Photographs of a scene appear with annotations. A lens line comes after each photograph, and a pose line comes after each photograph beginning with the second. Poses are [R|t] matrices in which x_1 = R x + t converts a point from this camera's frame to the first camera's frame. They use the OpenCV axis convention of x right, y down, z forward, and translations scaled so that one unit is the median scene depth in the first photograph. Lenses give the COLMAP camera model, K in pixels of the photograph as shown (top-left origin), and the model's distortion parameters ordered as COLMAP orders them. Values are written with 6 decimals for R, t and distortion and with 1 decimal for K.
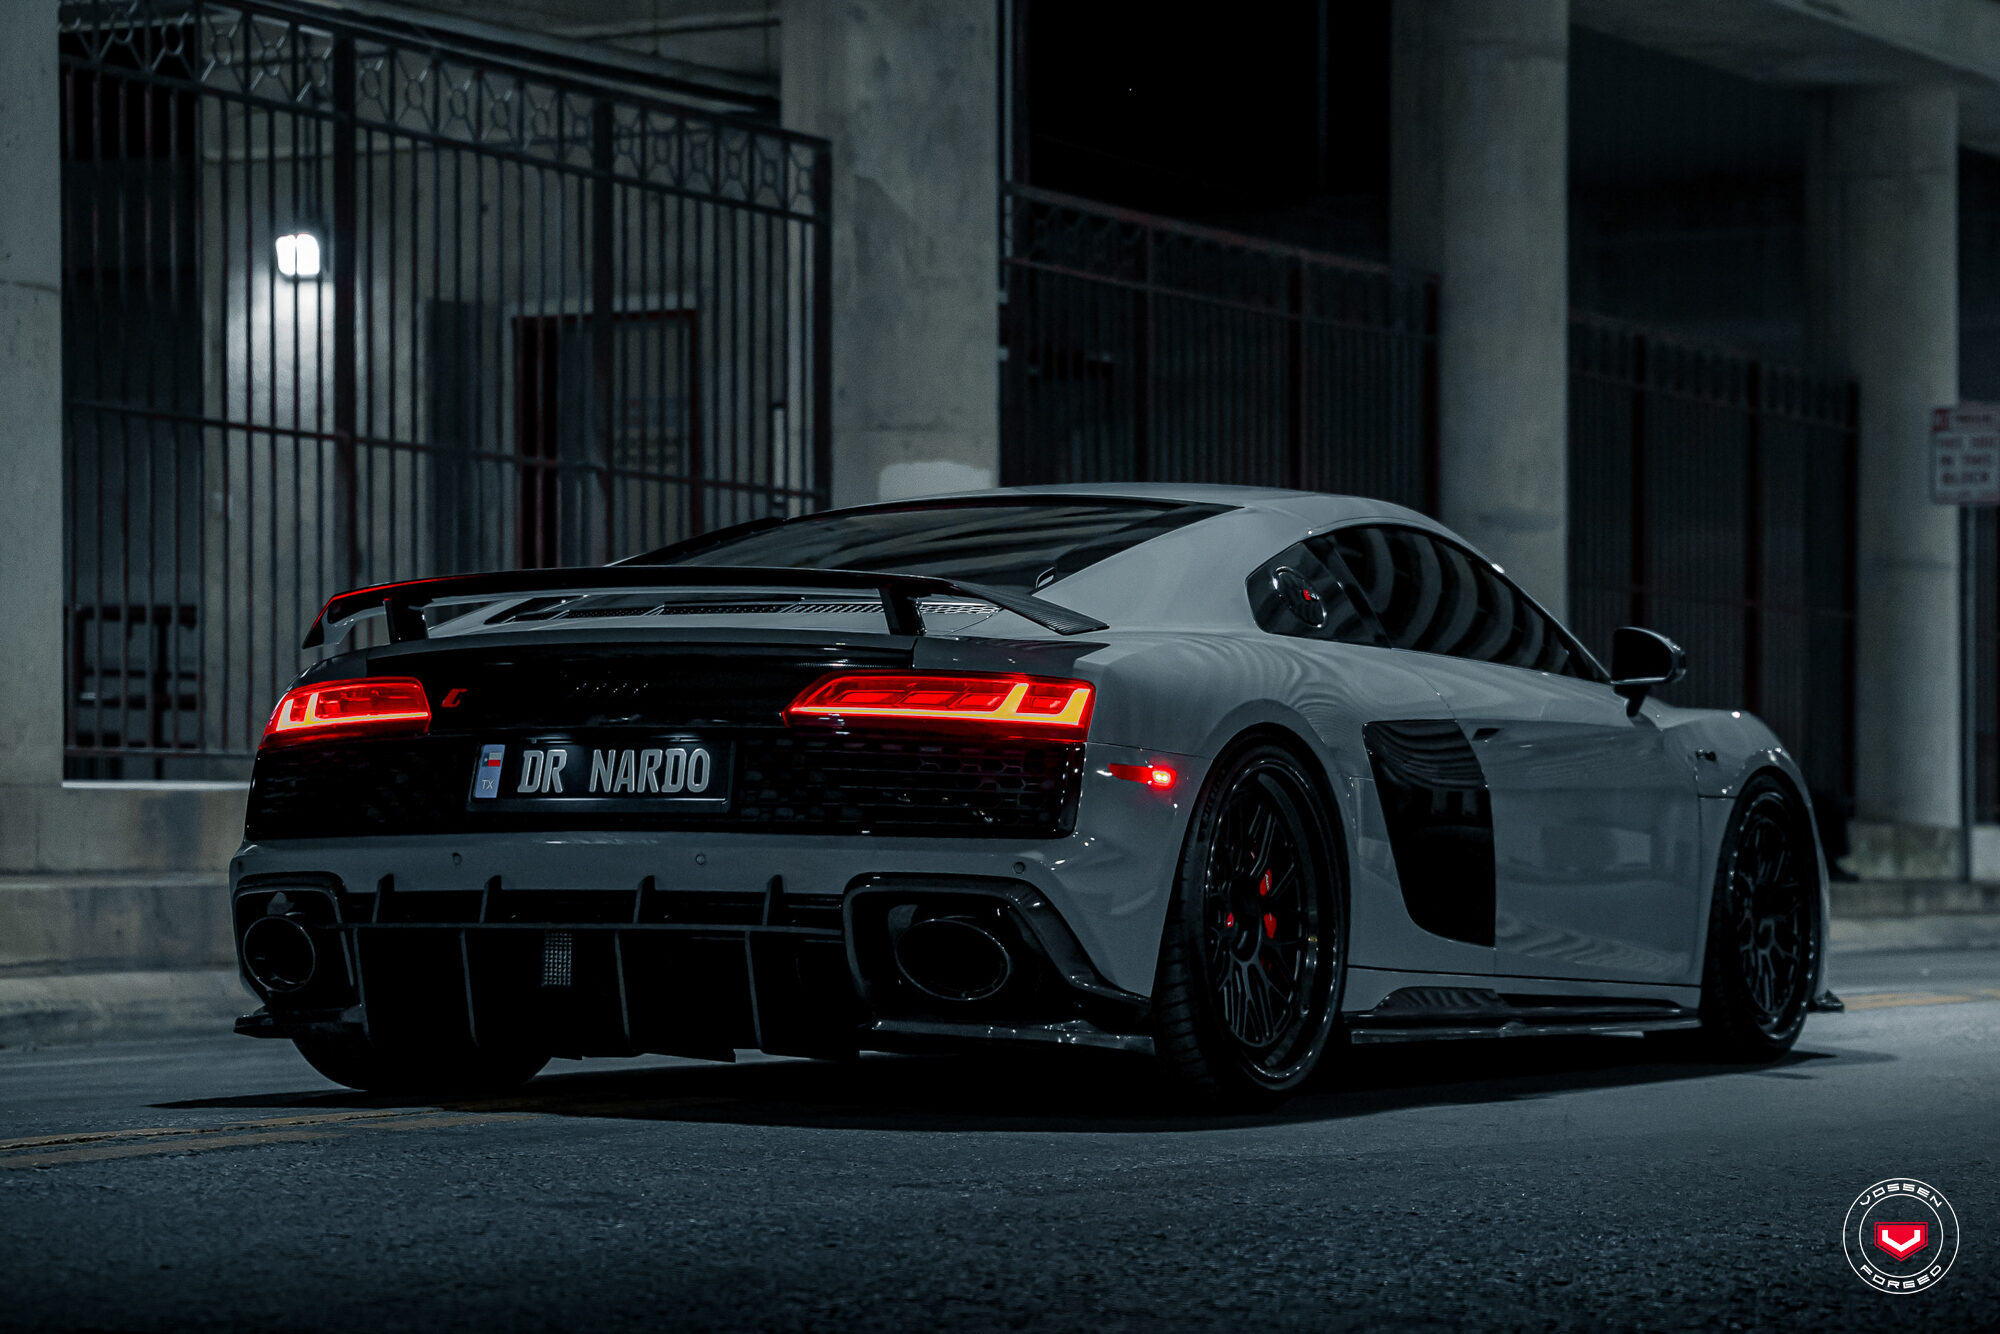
lens RADIAL K [[5345.3, 0, 1001.0], [0, 5345.3, 669.3], [0, 0, 1]] dist [0.041462, 0.000000]
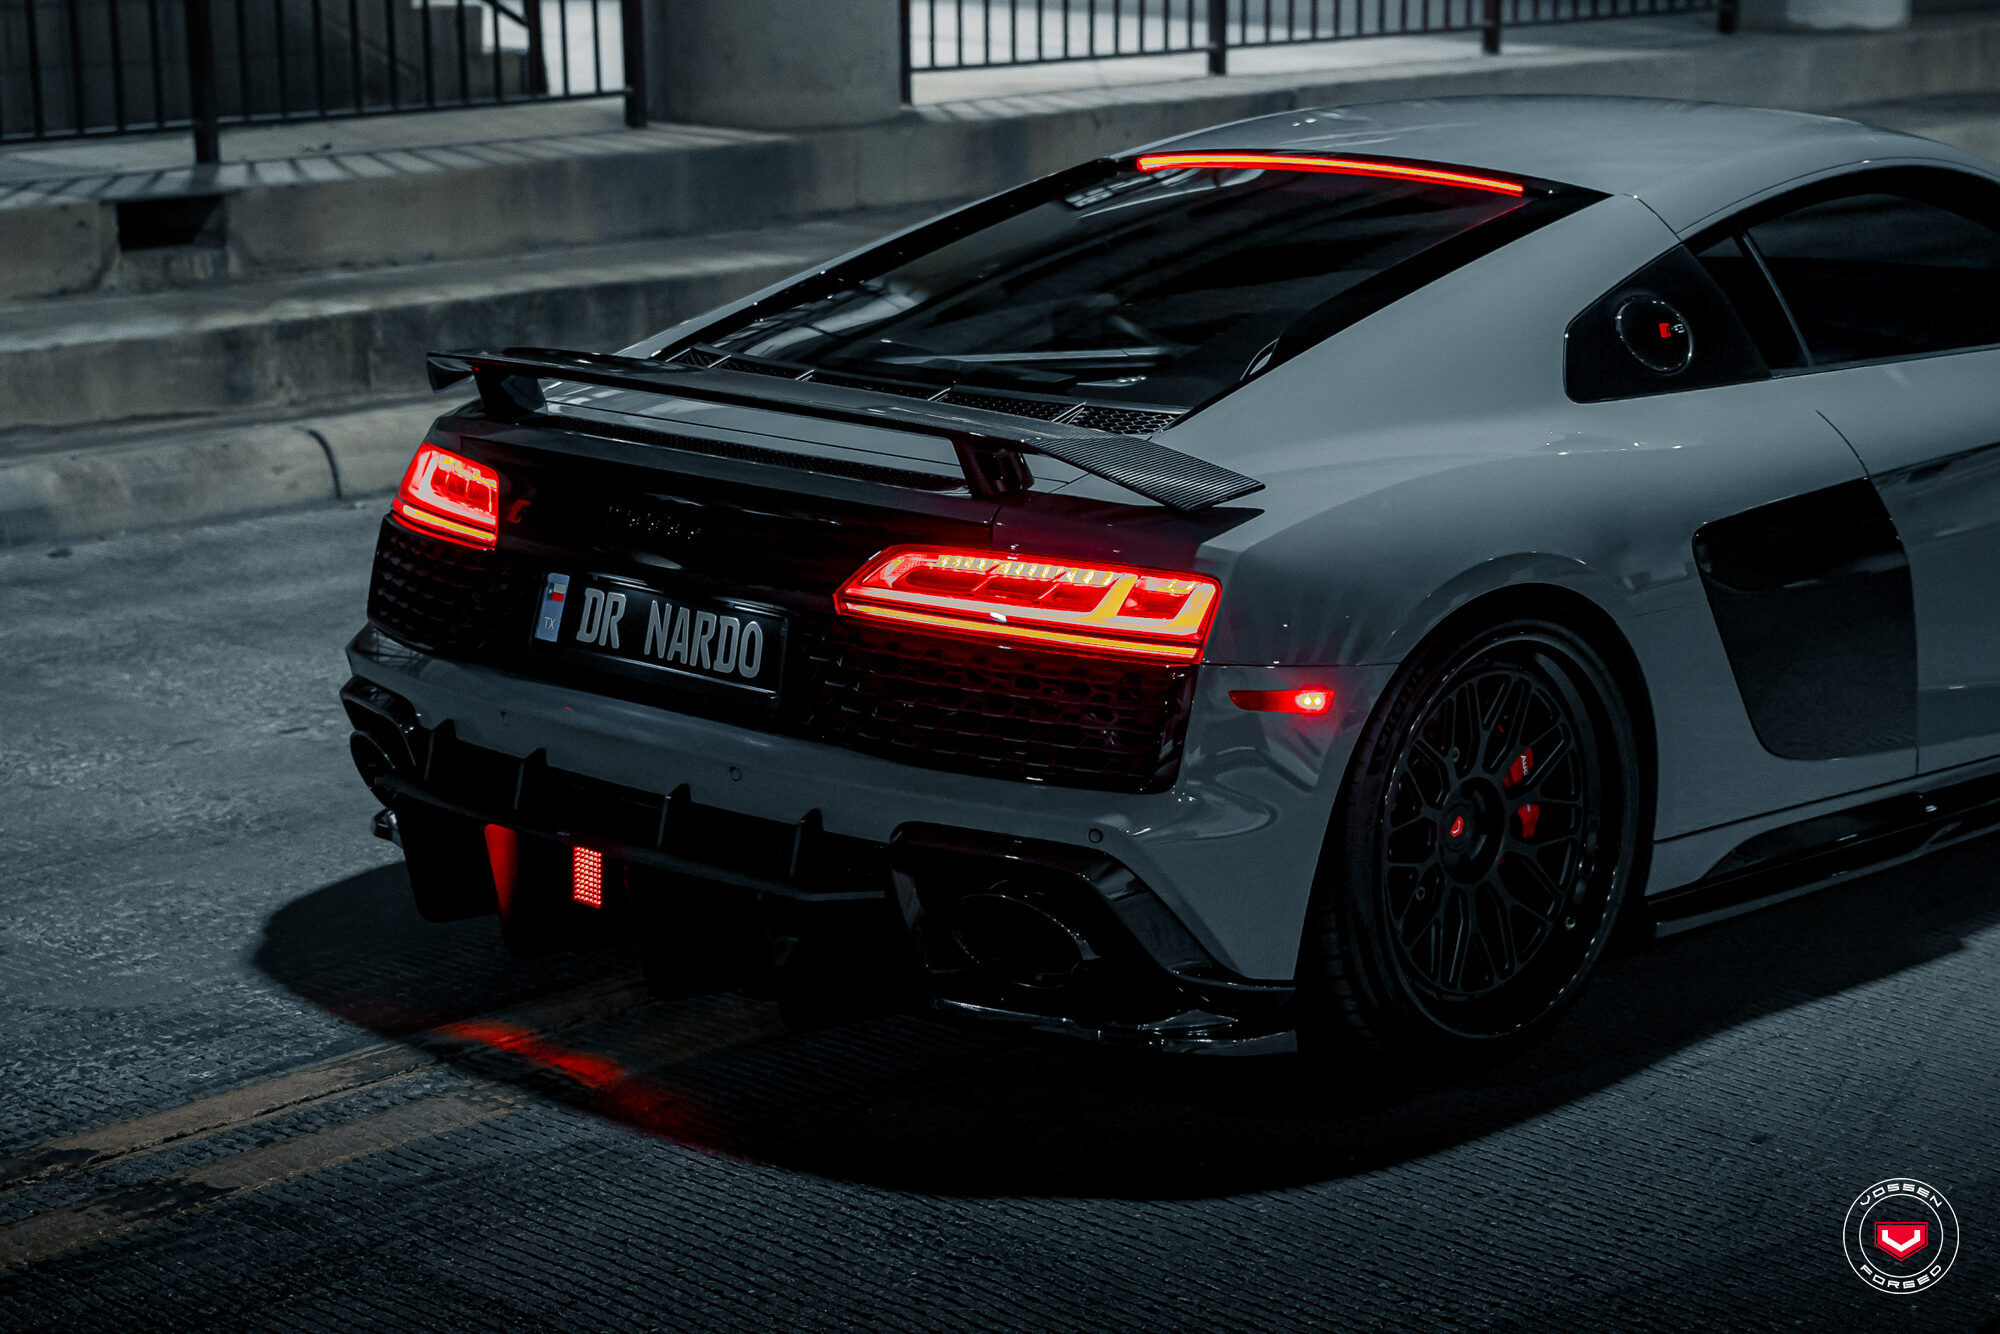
lens RADIAL K [[3853.8, 0, 1002.5], [0, 3853.8, 667.0], [0, 0, 1]] dist [0.042249, 0.000000]
pose [[0.959420, 0.053202, -0.276916, 0.136842], [0.015776, 0.970375, 0.241090, -0.115023], [0.281538, -0.235675, 0.930158, 0.471867]]
